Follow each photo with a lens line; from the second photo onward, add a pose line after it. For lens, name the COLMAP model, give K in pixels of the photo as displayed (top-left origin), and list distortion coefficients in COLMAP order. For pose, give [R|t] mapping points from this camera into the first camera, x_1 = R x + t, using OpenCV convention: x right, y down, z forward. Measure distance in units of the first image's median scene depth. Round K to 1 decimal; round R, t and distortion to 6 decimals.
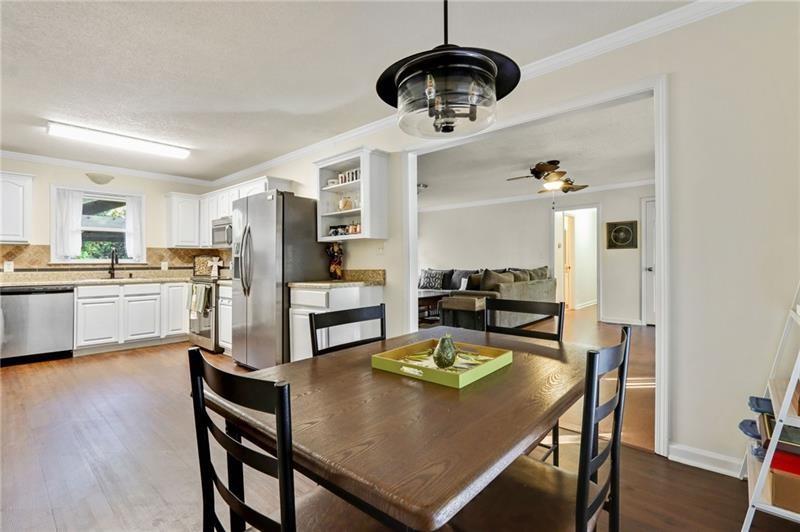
lens RADIAL K [[376.0, 0, 394.5], [0, 376.0, 259.7], [0, 0, 1]] dist [-0.001218, -0.000200]
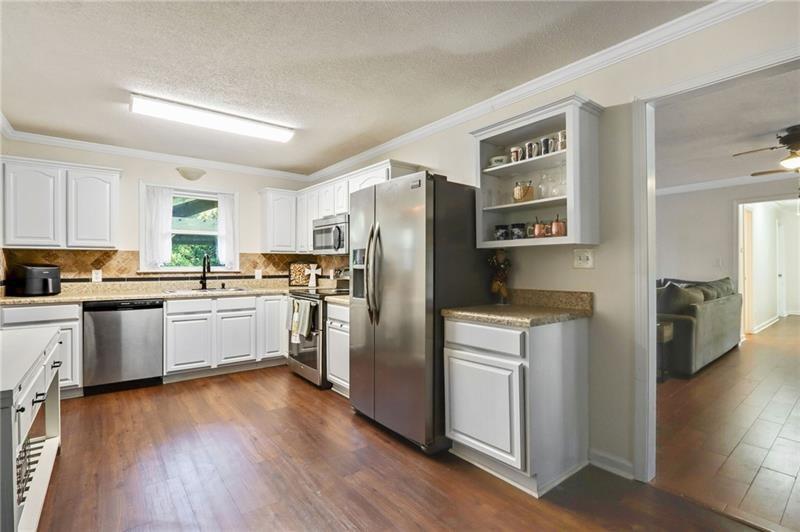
lens RADIAL K [[379.1, 0, 400.0], [0, 379.1, 266.0], [0, 0, 1]] dist [-0.002949, 0.000237]
pose [[0.987044, 0.007414, -0.160280, -0.183014], [-0.005300, 0.999893, 0.013611, -0.019124], [0.160364, -0.012585, 0.986978, 0.233970]]
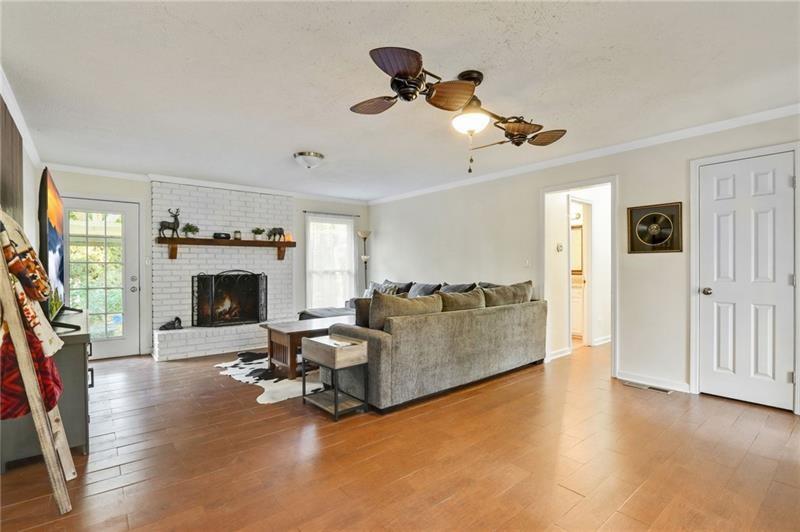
lens RADIAL K [[379.1, 0, 400.0], [0, 379.1, 266.0], [0, 0, 1]] dist [-0.002949, 0.000237]
pose [[0.989738, 0.005087, -0.142806, 0.433549], [-0.004325, 0.999975, 0.005645, -0.016092], [0.142831, -0.004969, 0.989735, 0.539693]]
